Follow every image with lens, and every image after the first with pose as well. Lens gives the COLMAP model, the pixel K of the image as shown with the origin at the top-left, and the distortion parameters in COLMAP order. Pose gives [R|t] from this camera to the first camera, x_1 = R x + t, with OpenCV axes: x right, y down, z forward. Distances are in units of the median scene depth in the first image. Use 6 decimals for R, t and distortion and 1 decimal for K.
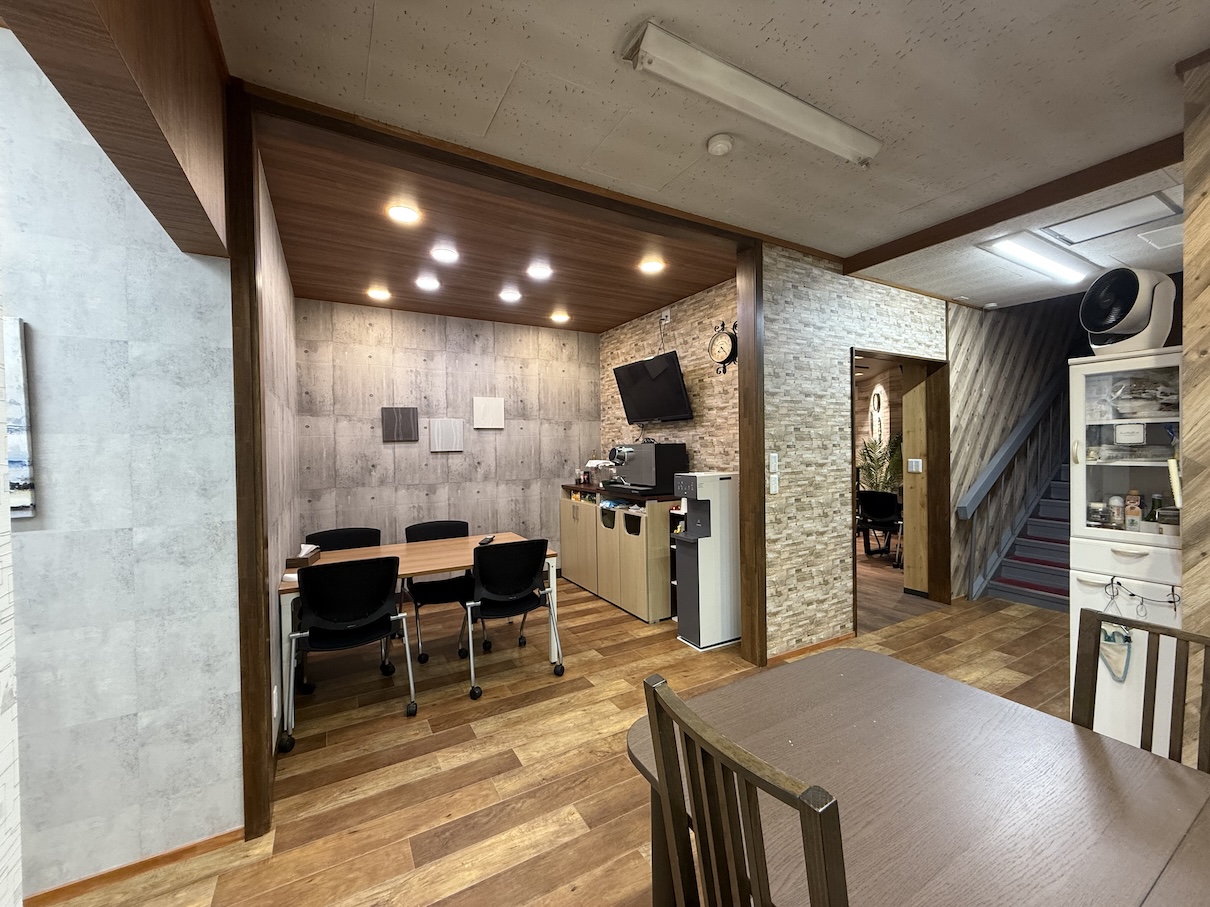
lens RADIAL K [[483.4, 0, 605.0], [0, 483.4, 453.5], [0, 0, 1]] dist [-0.000976, -0.000185]
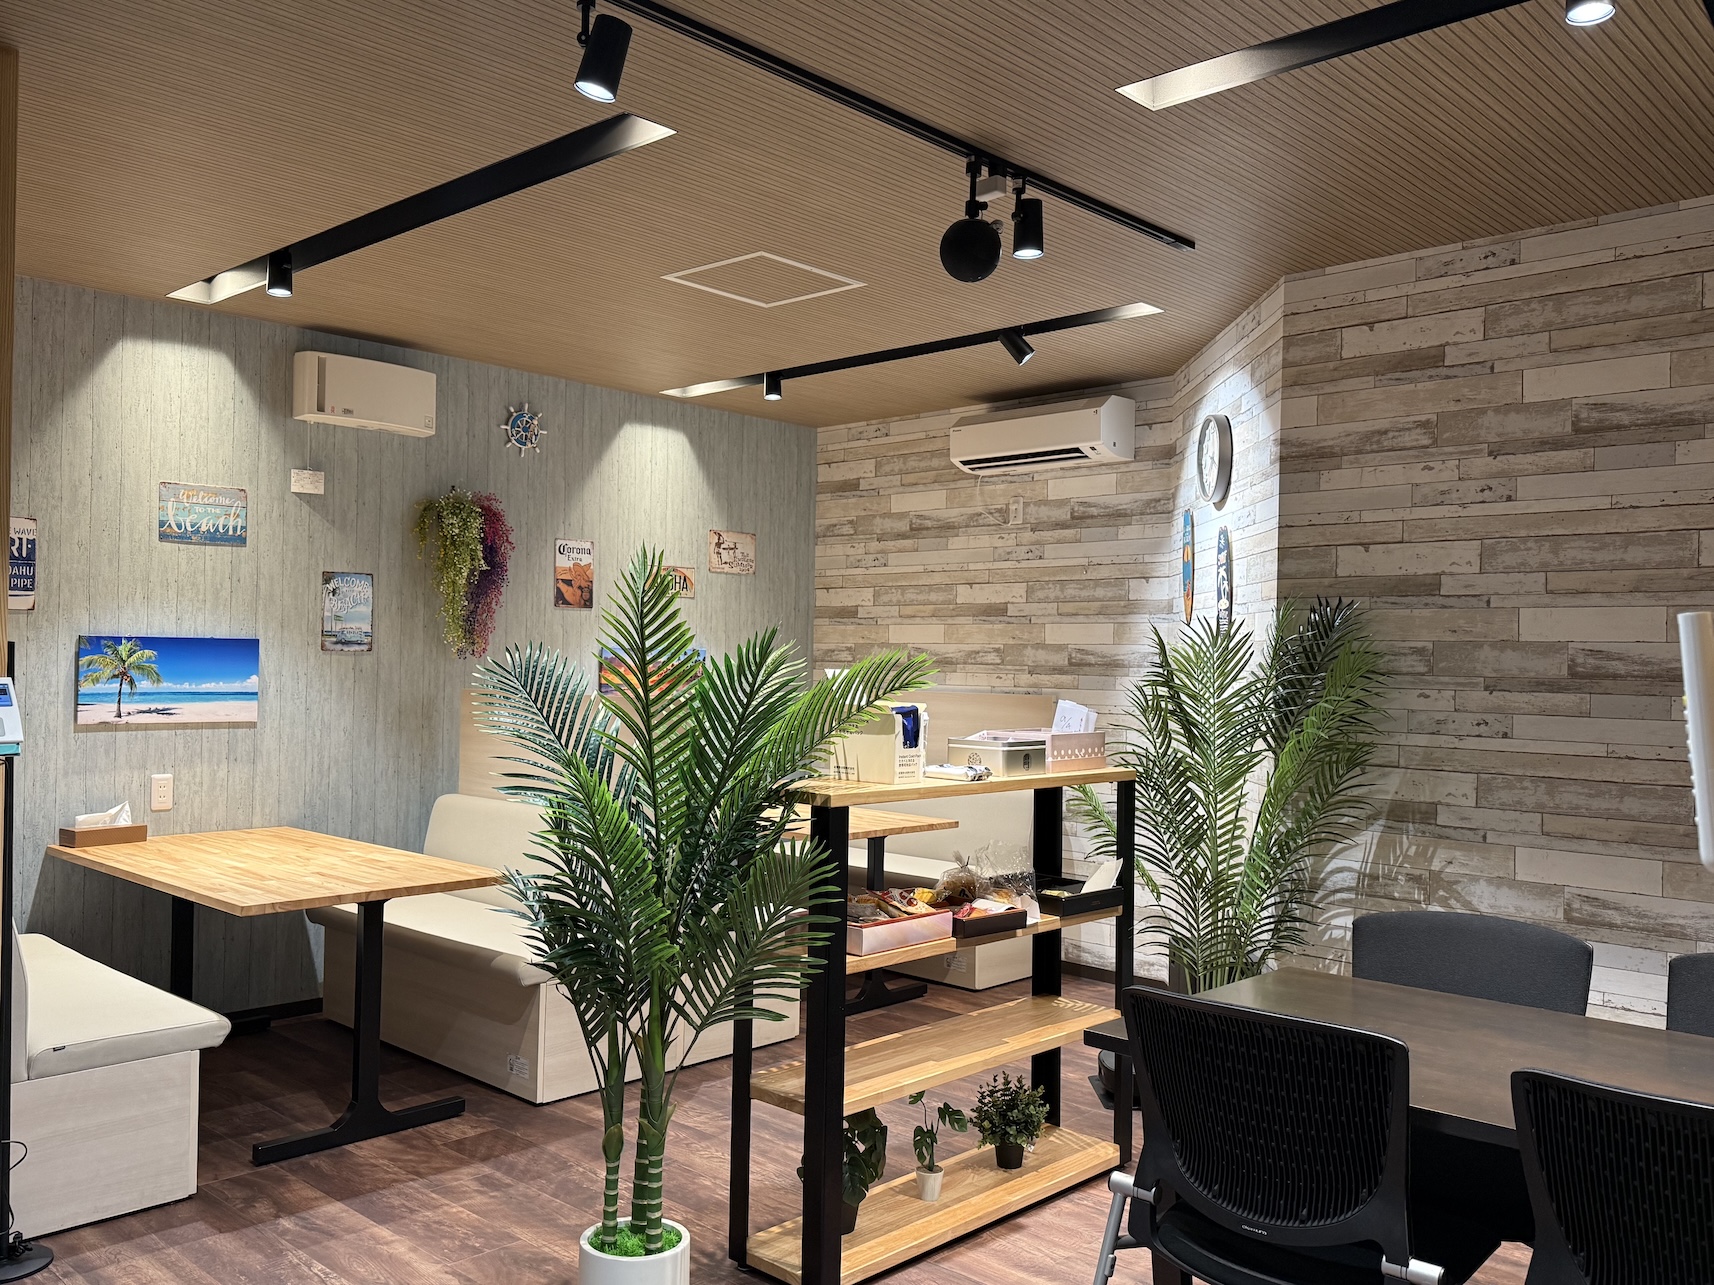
lens RADIAL K [[1406.7, 0, 884.2], [0, 1406.7, 651.8], [0, 0, 1]] dist [0.092096, -0.170690]
pose [[0.950407, 0.032555, 0.309300, 0.211402], [-0.028178, 0.999430, -0.018610, -0.006020], [-0.309729, 0.008972, 0.950782, 0.408517]]
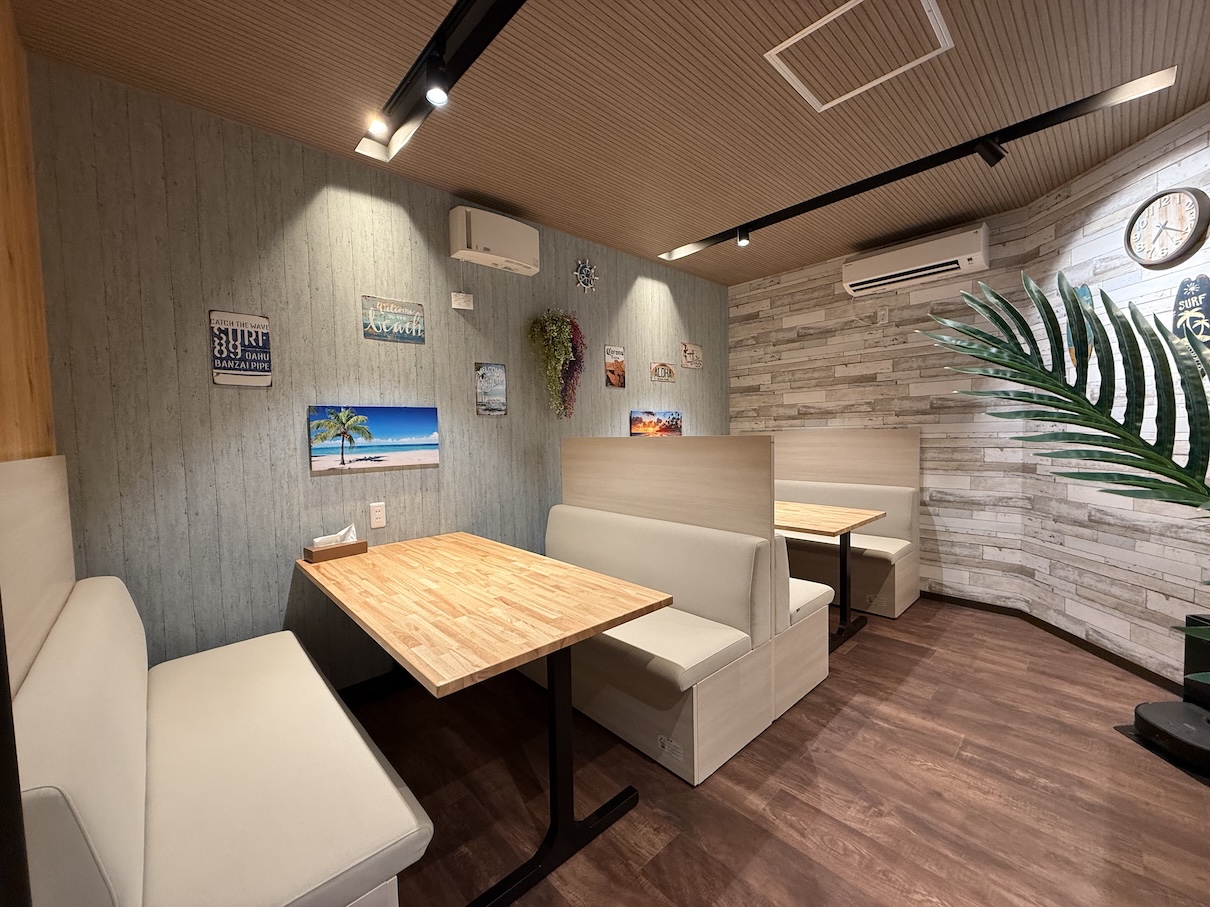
lens RADIAL K [[483.4, 0, 605.0], [0, 483.4, 453.5], [0, 0, 1]] dist [-0.000976, -0.000185]
pose [[0.971899, -0.019544, 0.234586, 0.178739], [0.011880, 0.999350, 0.034040, 0.003861], [-0.235099, -0.030296, 0.971499, 0.723815]]
